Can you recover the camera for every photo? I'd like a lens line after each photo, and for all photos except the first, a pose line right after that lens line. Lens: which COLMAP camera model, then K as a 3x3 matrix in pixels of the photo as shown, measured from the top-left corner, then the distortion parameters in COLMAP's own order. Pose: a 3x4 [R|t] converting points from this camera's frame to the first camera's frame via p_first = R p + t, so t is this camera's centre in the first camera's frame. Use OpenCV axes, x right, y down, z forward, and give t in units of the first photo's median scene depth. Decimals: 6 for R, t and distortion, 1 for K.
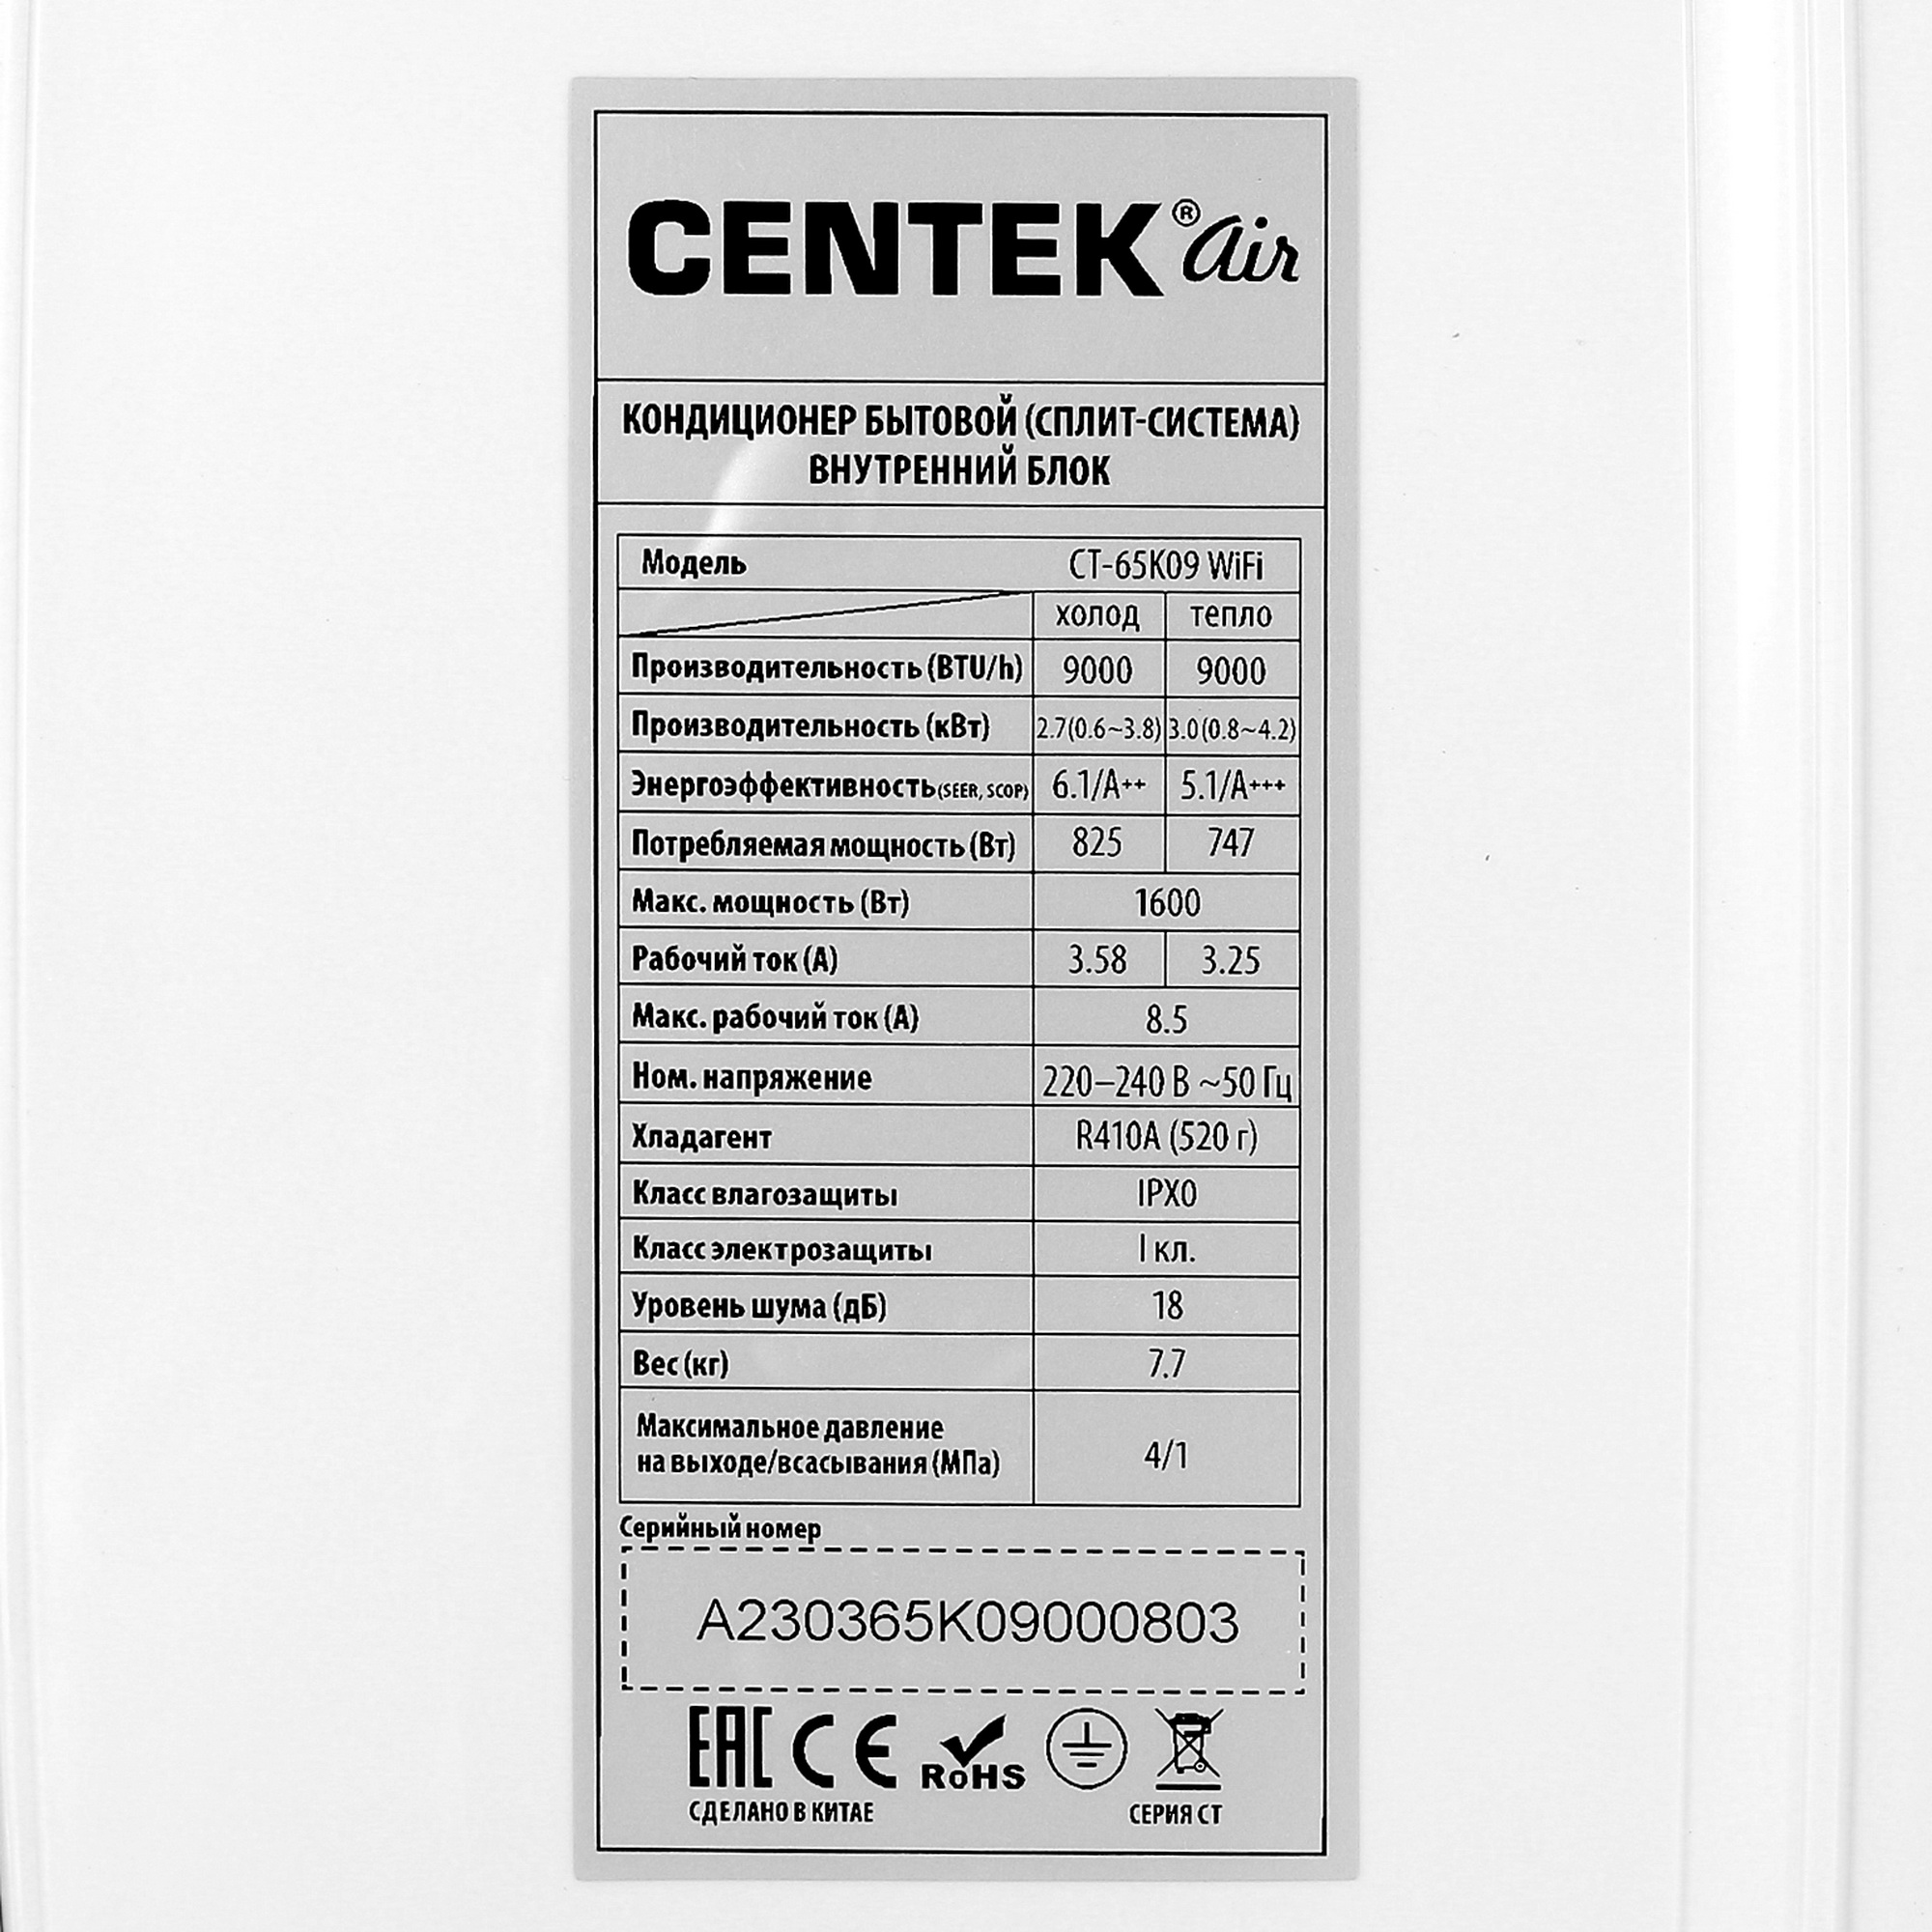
lens RADIAL K [[13837.9, 0, 990.9], [0, 13837.9, 696.3], [0, 0, 1]] dist [0.100365, 0.000000]
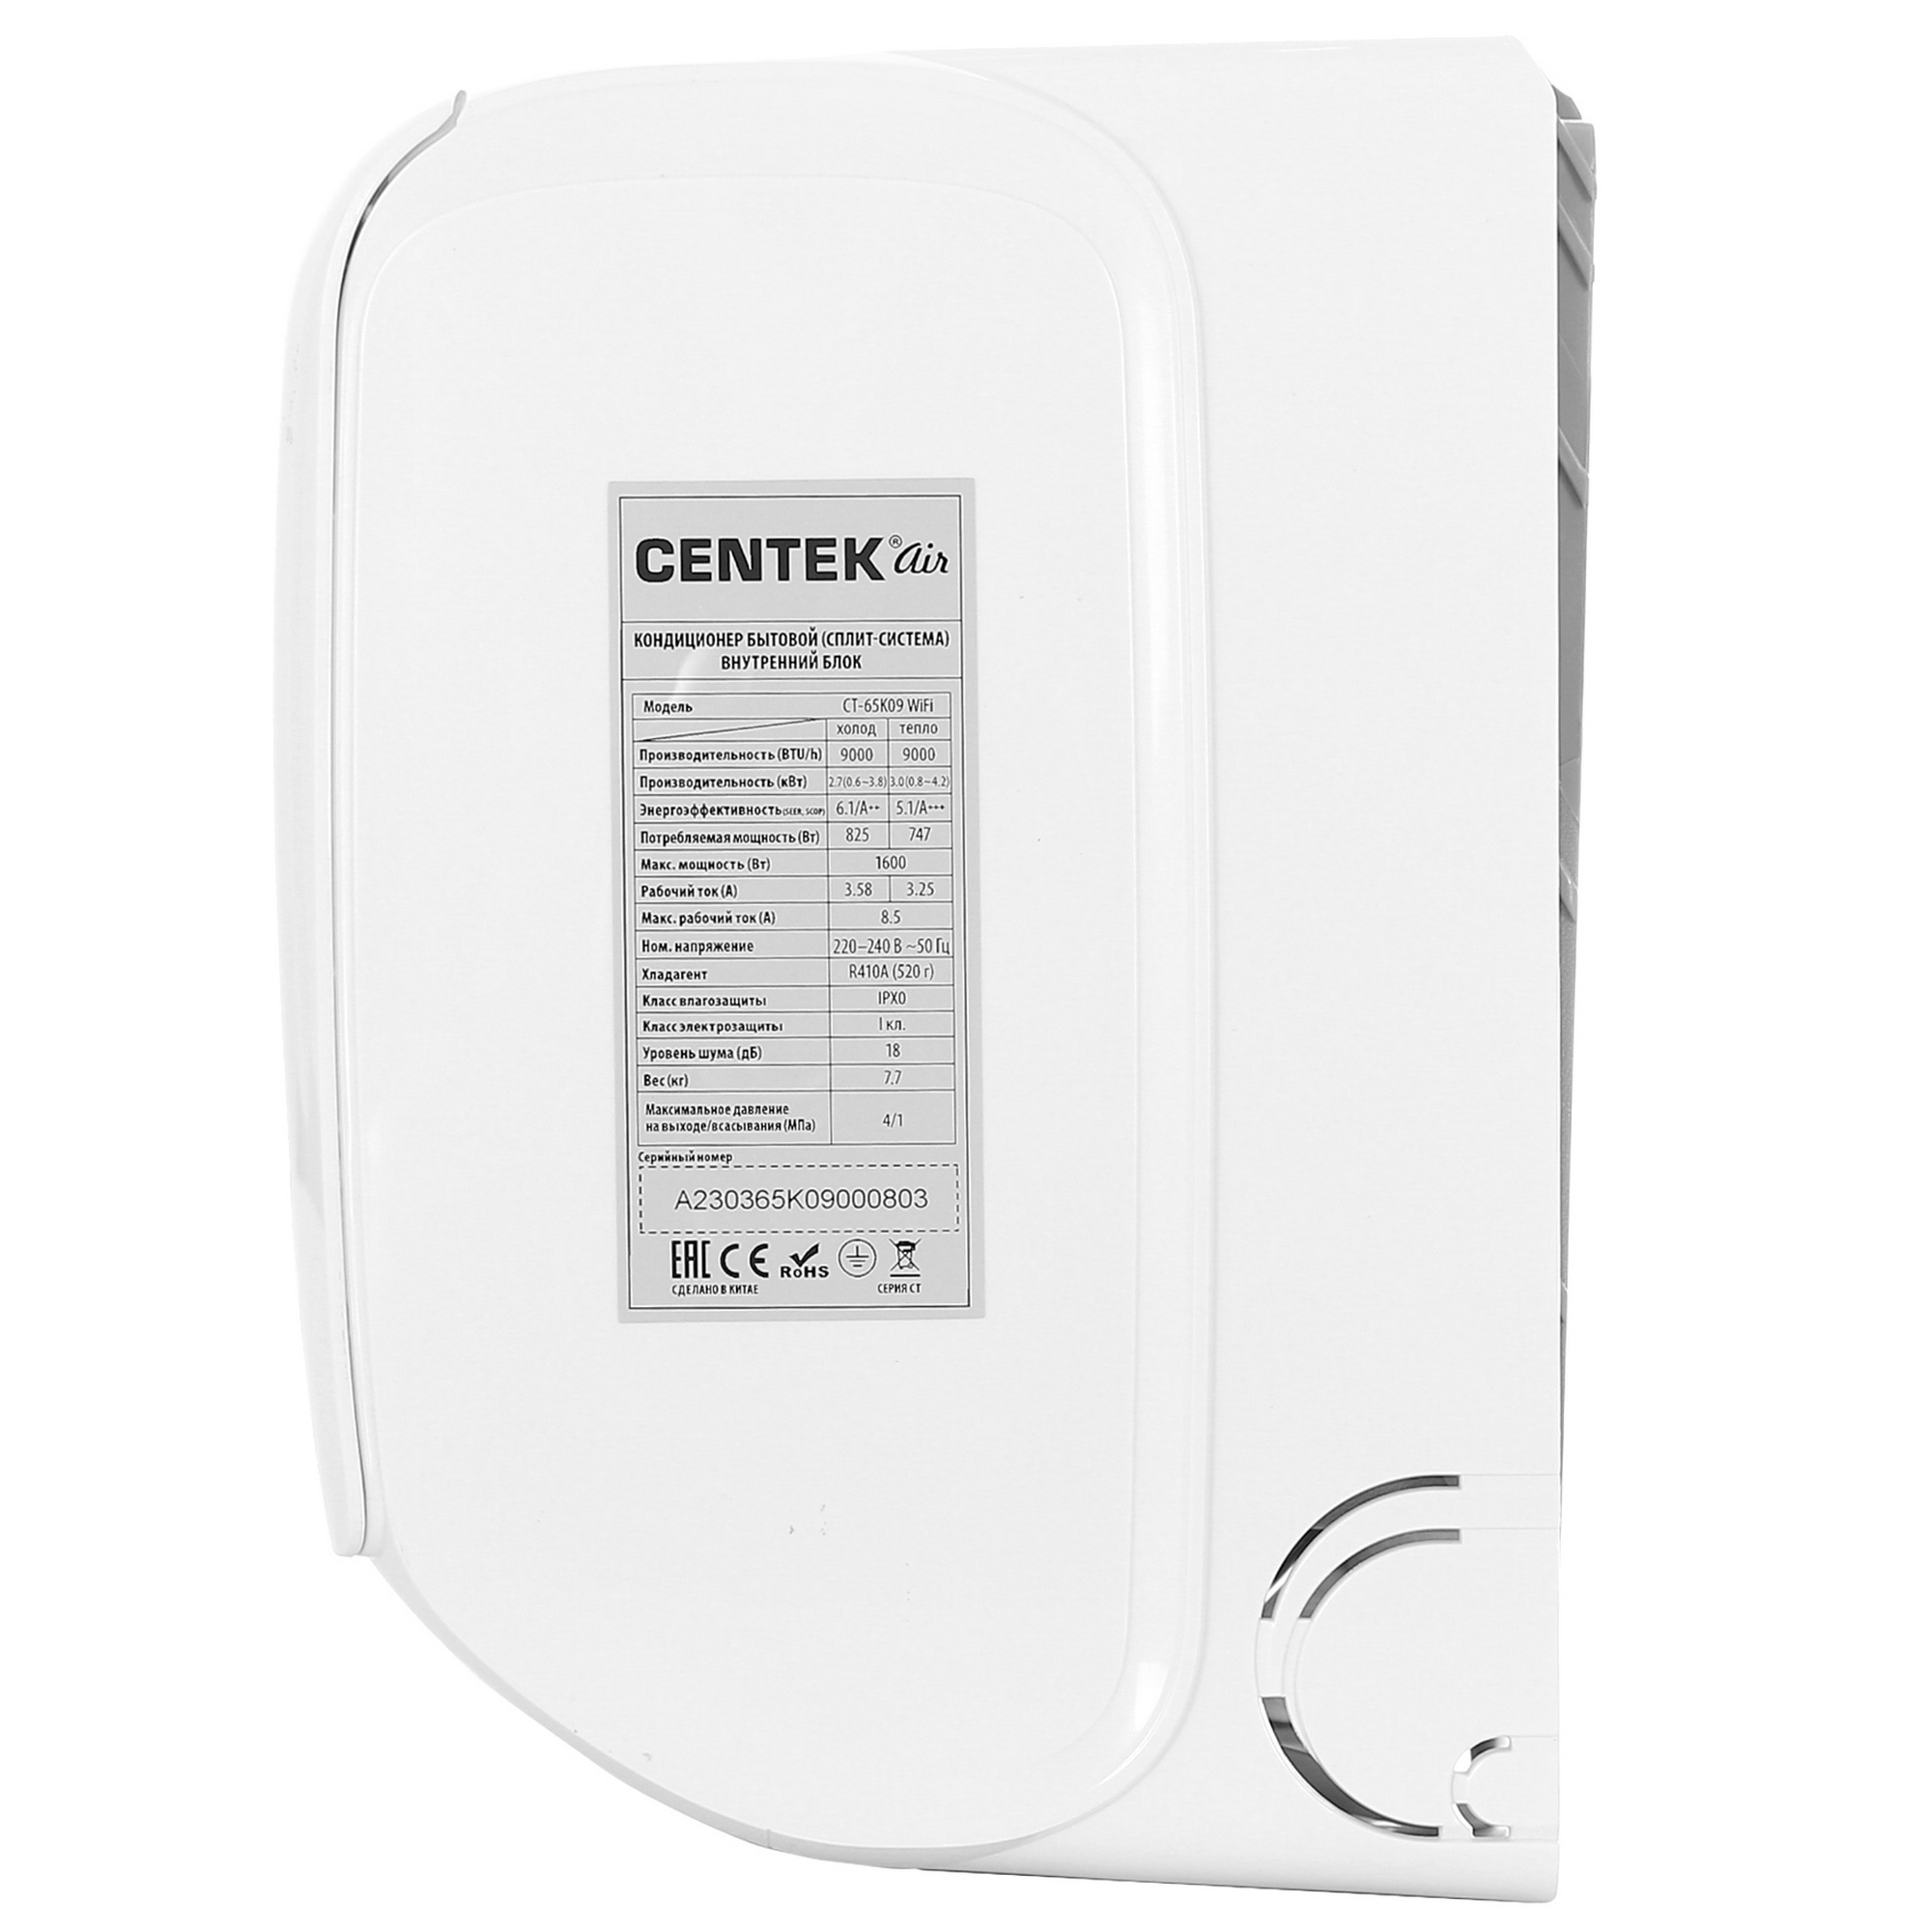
lens RADIAL K [[13837.9, 0, 963.8], [0, 13837.9, 959.7], [0, 0, 1]] dist [0.100365, 0.000000]
pose [[0.999893, -0.011138, 0.009528, 0.003506], [0.010933, 0.999714, 0.021261, -0.015542], [-0.009762, -0.021154, 0.999729, -1.145393]]
